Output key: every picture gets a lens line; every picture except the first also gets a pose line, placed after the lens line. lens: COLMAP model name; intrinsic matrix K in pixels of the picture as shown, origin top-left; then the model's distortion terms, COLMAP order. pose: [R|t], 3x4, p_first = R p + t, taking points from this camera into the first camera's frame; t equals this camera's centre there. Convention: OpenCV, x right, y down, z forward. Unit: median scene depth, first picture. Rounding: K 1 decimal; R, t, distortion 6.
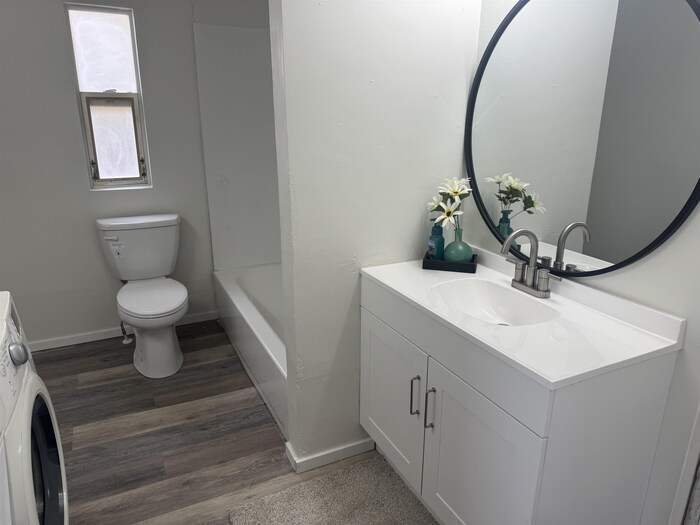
lens RADIAL K [[502.2, 0, 350.0], [0, 502.2, 262.5], [0, 0, 1]] dist [0.032174, -0.036828]
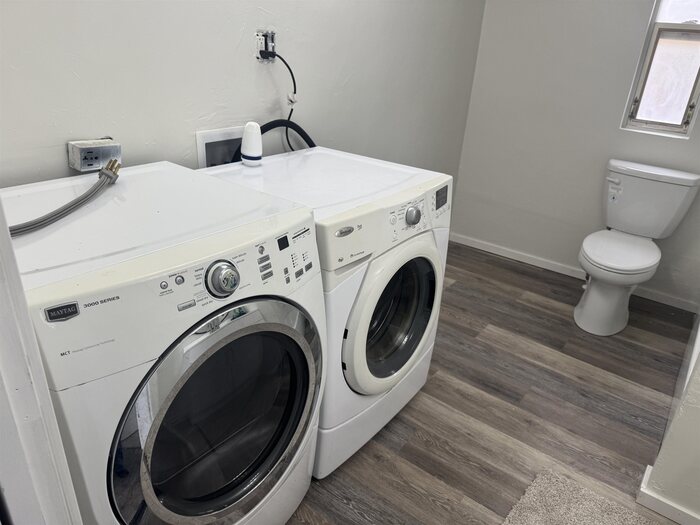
lens RADIAL K [[502.2, 0, 350.0], [0, 502.2, 262.5], [0, 0, 1]] dist [0.032174, -0.036828]
pose [[0.453533, 0.394278, -0.799283, 0.139419], [-0.324950, 0.908240, 0.263641, 0.003538], [0.829889, 0.140158, 0.540038, 0.095372]]
